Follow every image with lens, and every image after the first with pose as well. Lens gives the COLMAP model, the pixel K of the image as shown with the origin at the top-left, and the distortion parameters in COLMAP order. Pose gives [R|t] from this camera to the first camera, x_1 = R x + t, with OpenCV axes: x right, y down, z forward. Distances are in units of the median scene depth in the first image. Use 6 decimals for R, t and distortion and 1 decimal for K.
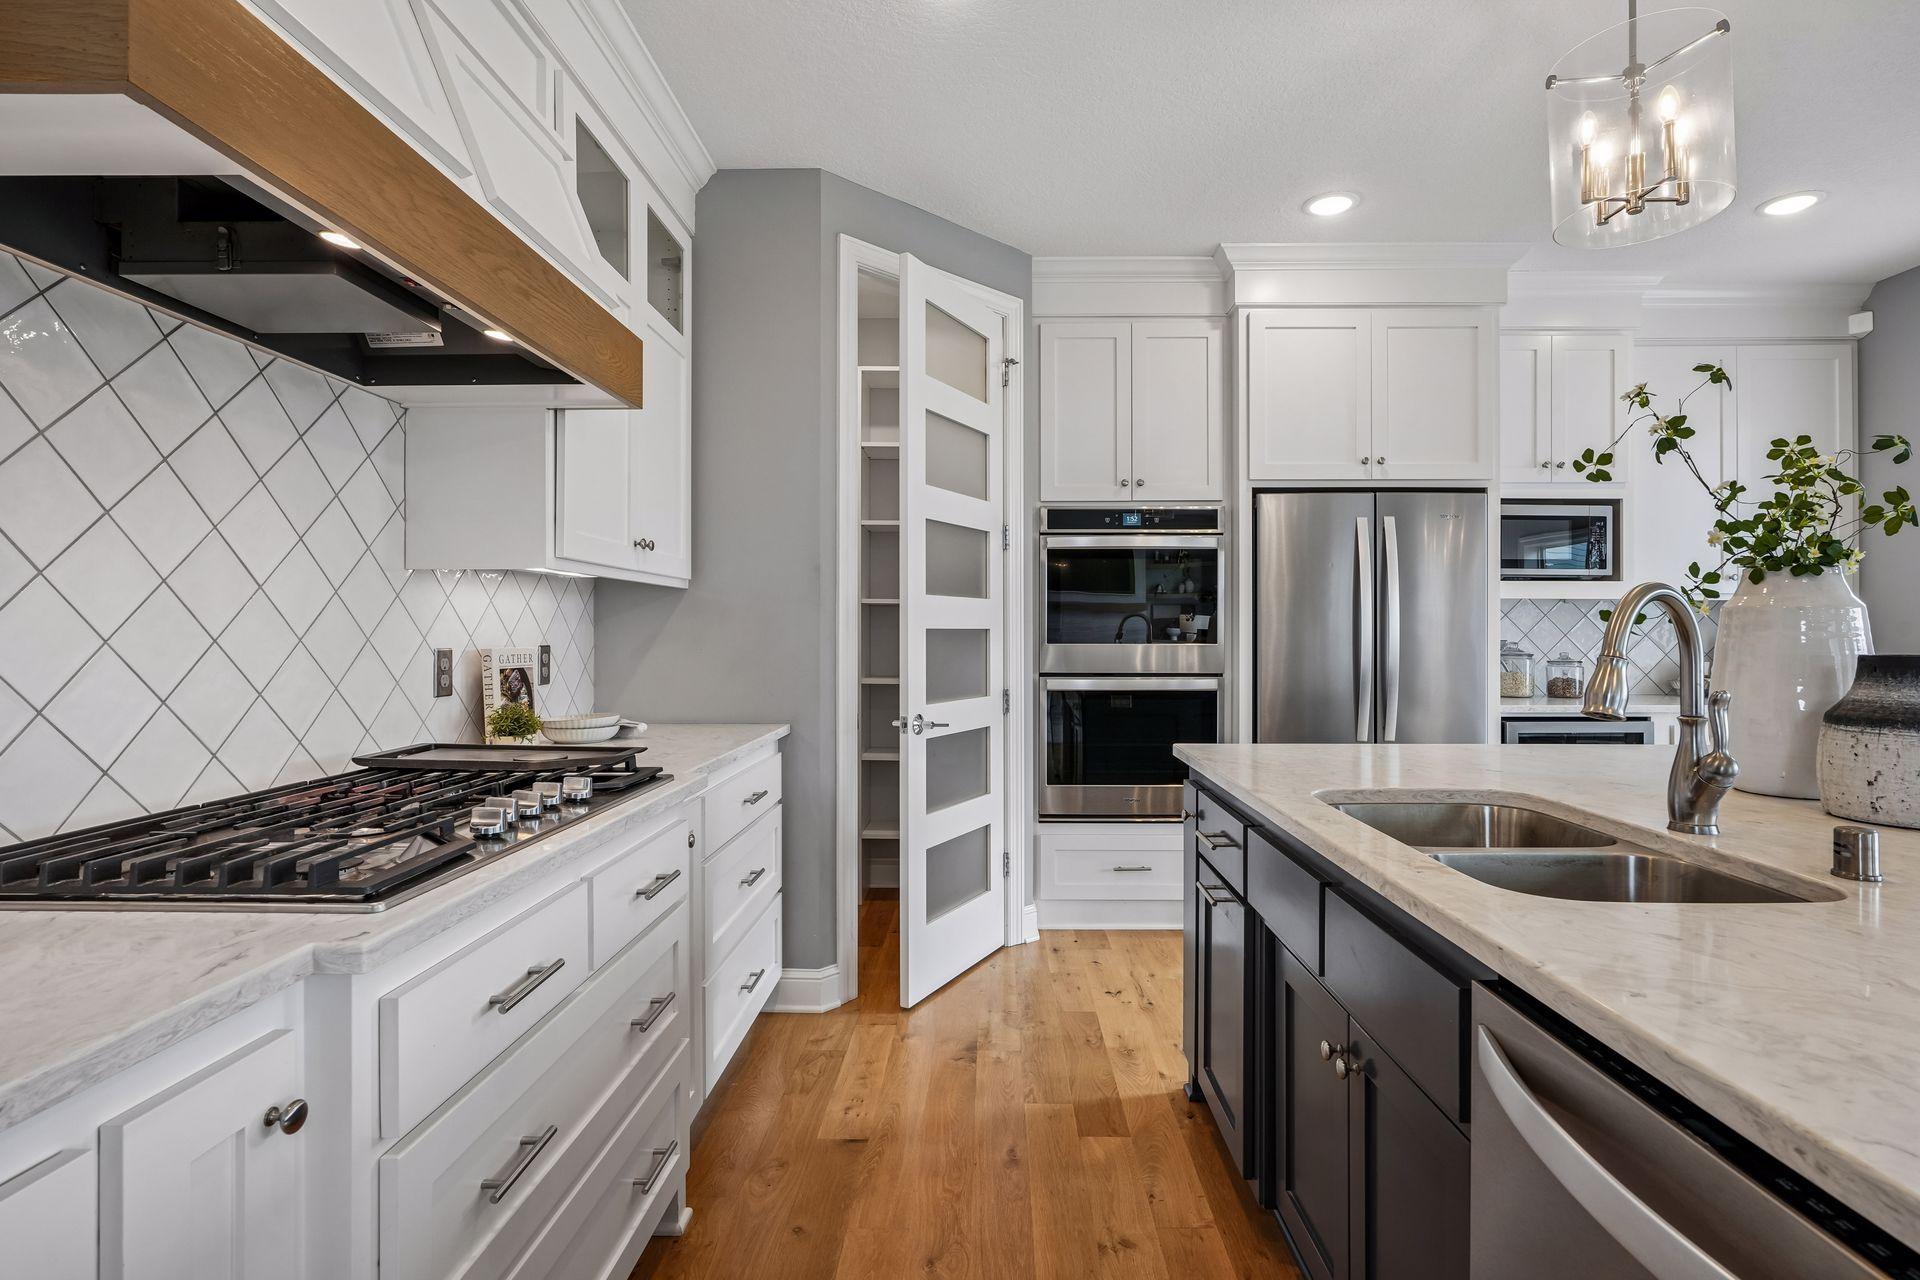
lens RADIAL K [[996.6, 0, 969.6], [0, 996.6, 630.1], [0, 0, 1]] dist [-0.005256, 0.001965]
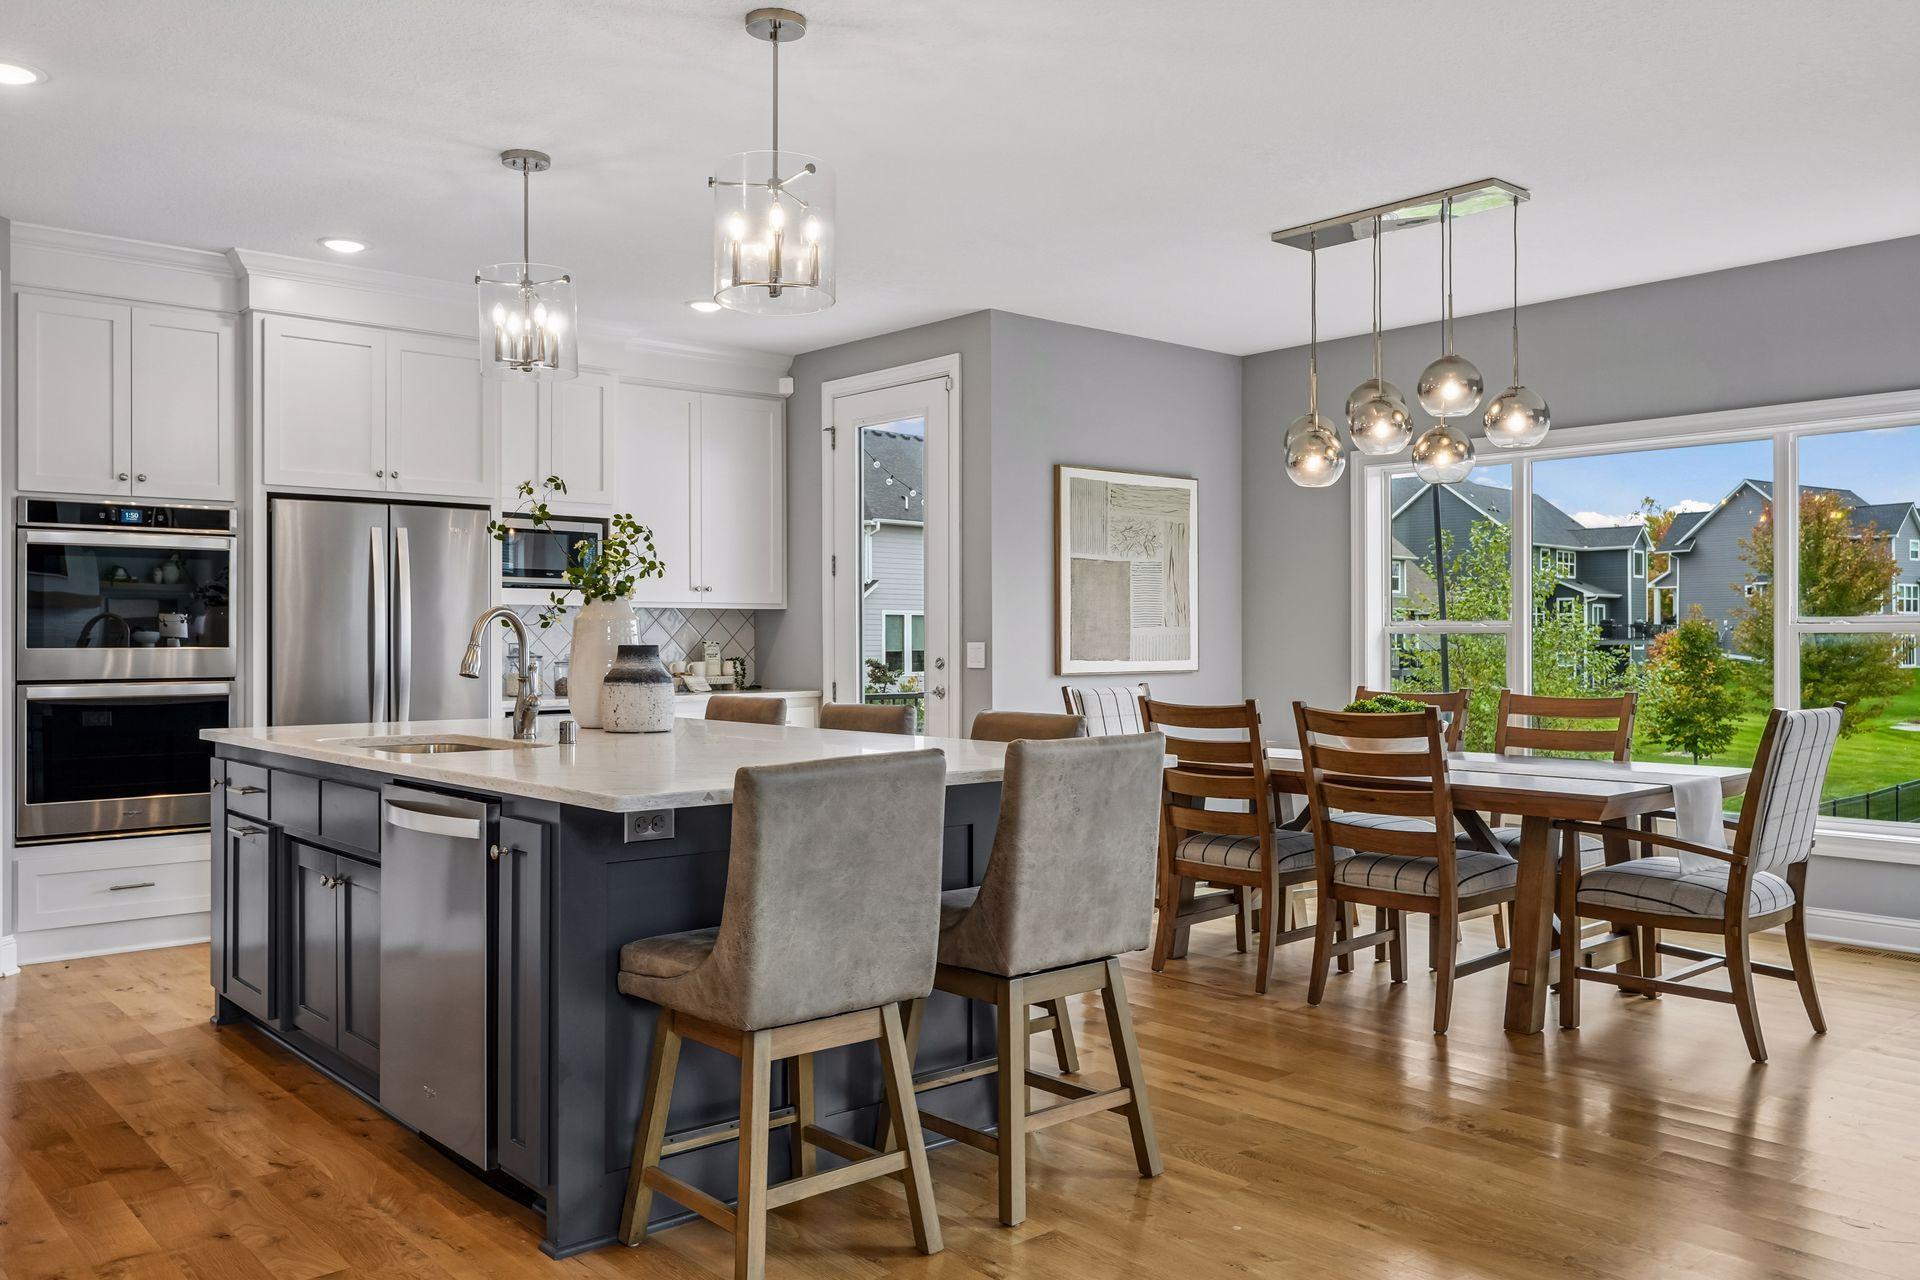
lens RADIAL K [[1481.1, 0, 964.3], [0, 1481.1, 630.3], [0, 0, 1]] dist [-0.005288, -0.006986]
pose [[0.748595, 0.001066, 0.663027, -0.175012], [0.001092, 0.999995, -0.002841, 0.002054], [-0.663027, 0.002851, 0.748590, -0.571352]]
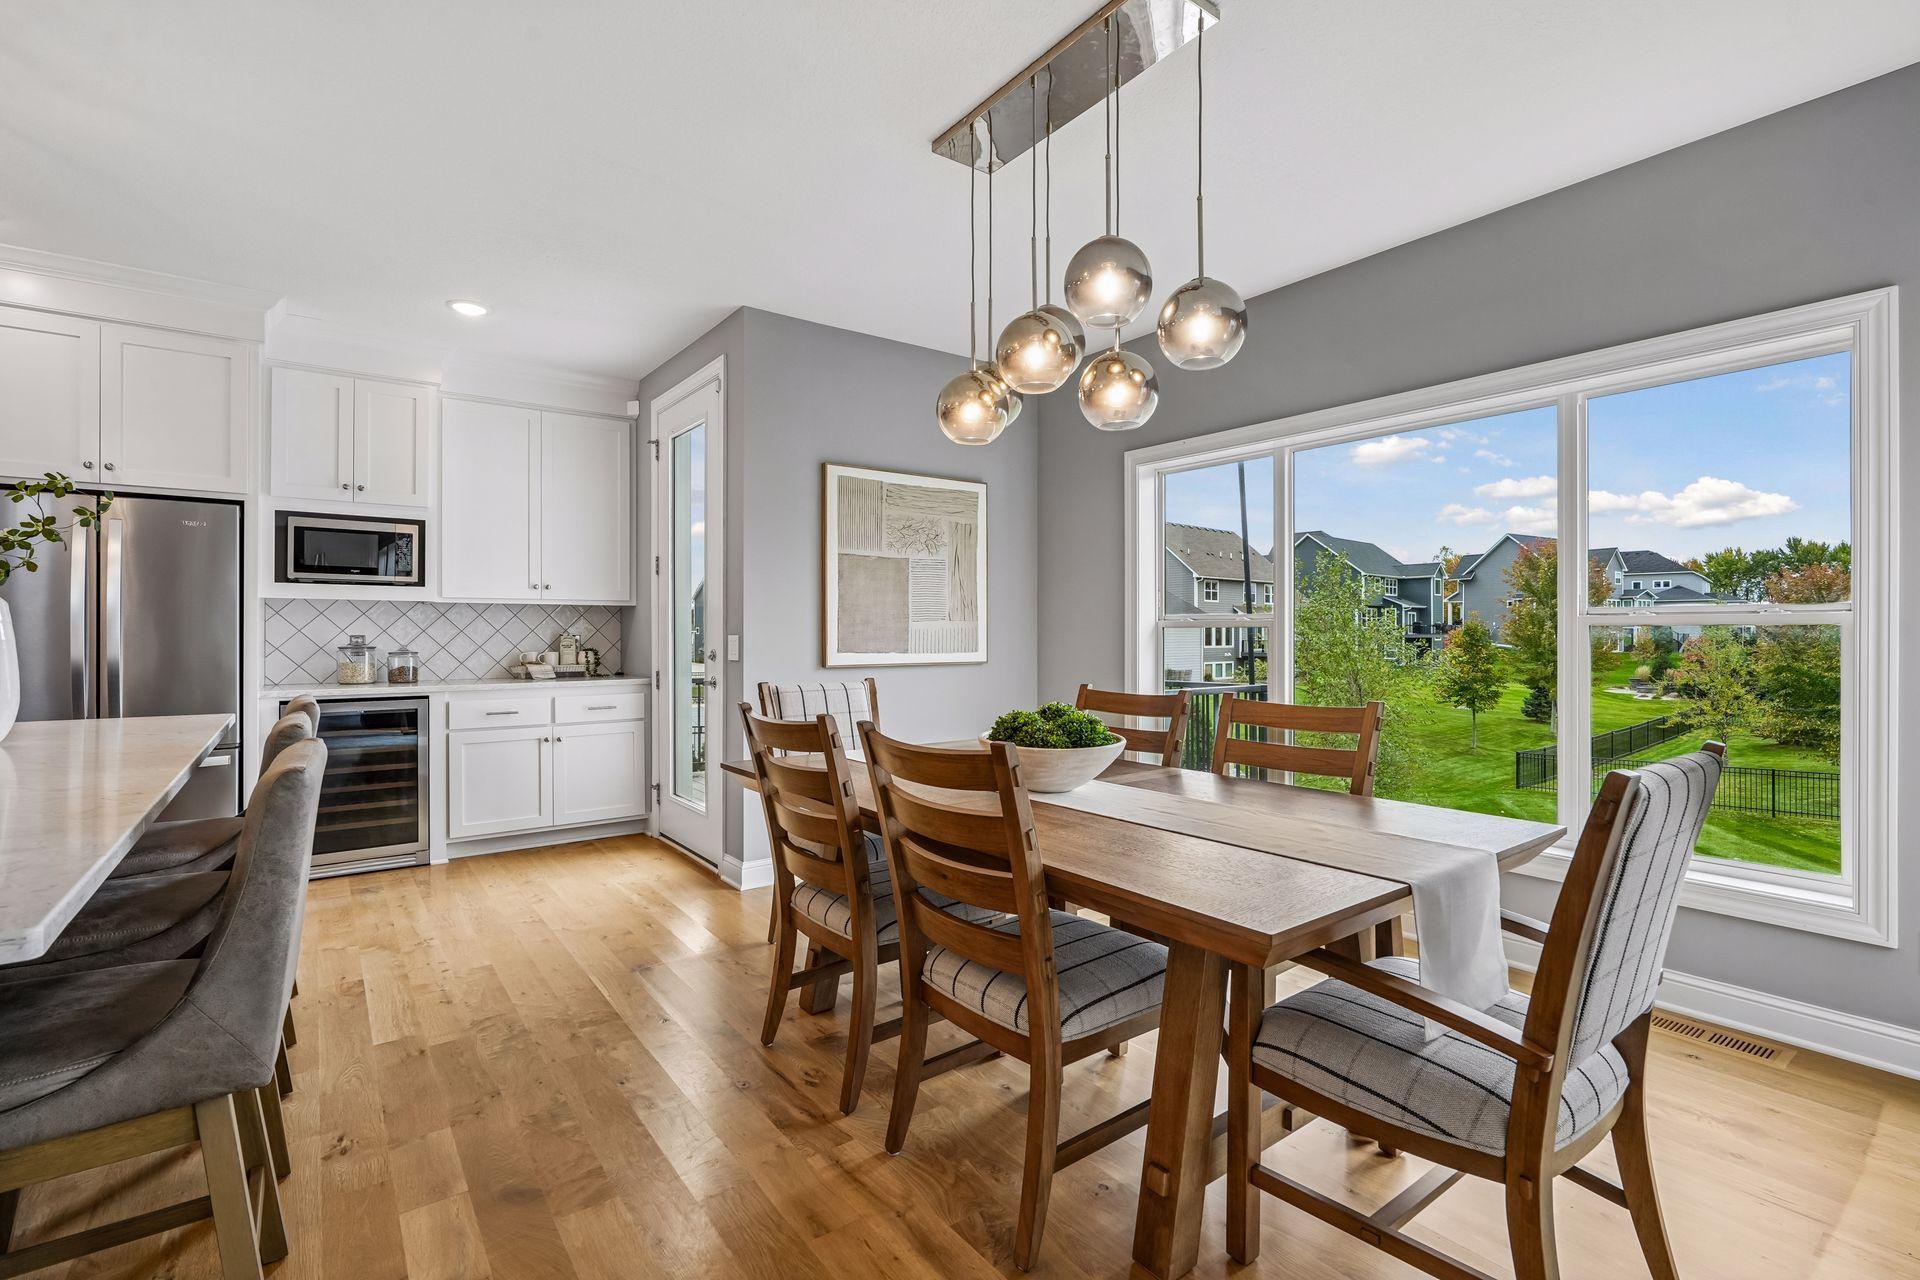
lens RADIAL K [[876.0, 0, 962.4], [0, 876.0, 629.2], [0, 0, 1]] dist [-0.011370, -0.000354]
pose [[0.794159, 0.000979, 0.607709, 0.555644], [0.000282, 0.999998, -0.001979, 0.006005], [-0.607709, 0.001743, 0.794158, -0.281970]]
